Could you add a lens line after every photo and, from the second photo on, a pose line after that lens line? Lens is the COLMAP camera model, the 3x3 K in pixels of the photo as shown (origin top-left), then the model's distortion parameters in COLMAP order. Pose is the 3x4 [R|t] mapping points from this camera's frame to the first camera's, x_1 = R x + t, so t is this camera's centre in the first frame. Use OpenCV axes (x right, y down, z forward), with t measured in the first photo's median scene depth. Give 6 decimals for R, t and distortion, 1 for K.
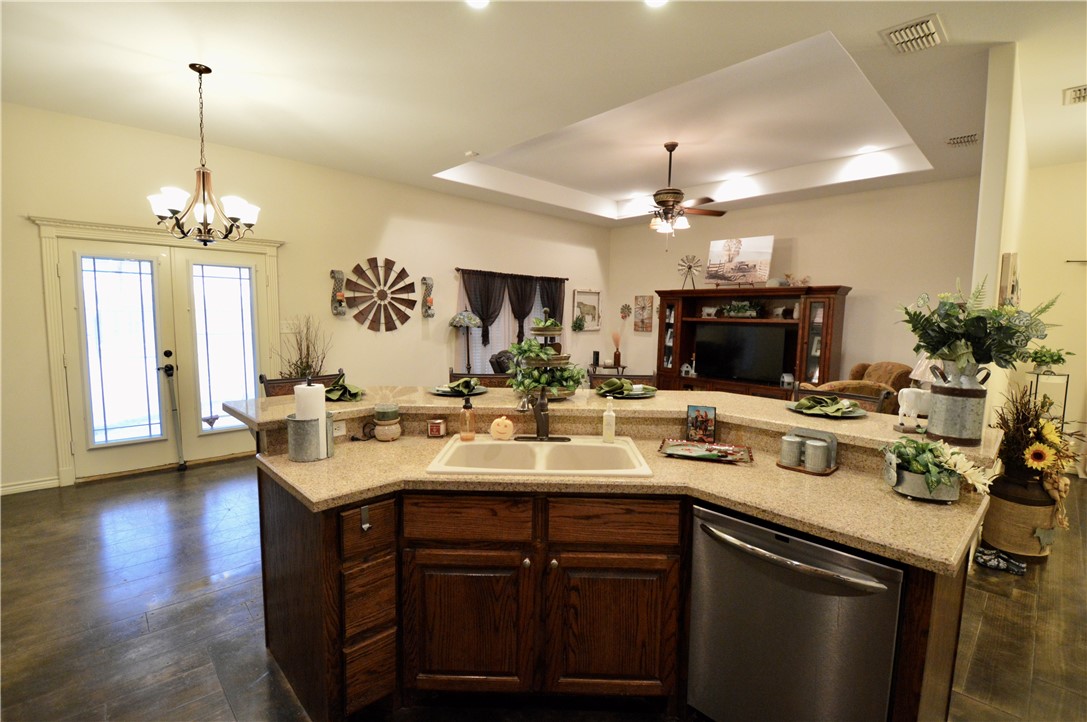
lens RADIAL K [[487.0, 0, 543.5], [0, 487.0, 361.0], [0, 0, 1]] dist [0.000236, -0.000648]
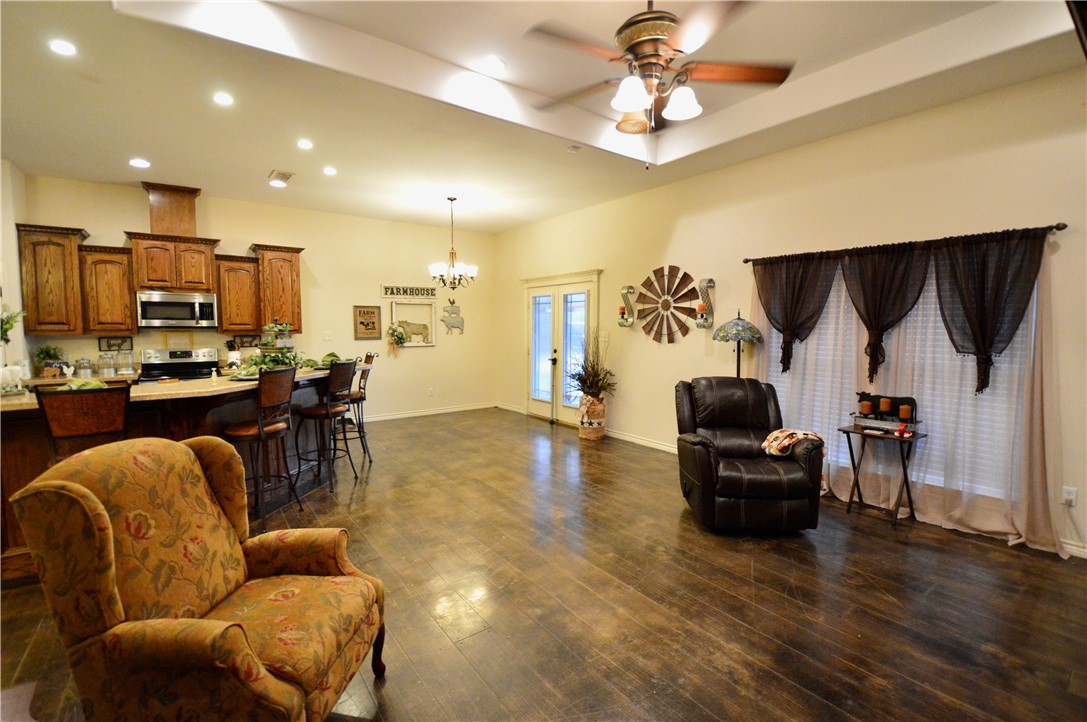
lens RADIAL K [[487.0, 0, 543.5], [0, 487.0, 361.0], [0, 0, 1]] dist [0.000236, -0.000648]
pose [[-0.130595, 0.056688, -0.989814, 0.654840], [-0.097006, 0.992843, 0.069660, -0.070320], [0.986679, 0.105115, -0.124161, 0.899281]]
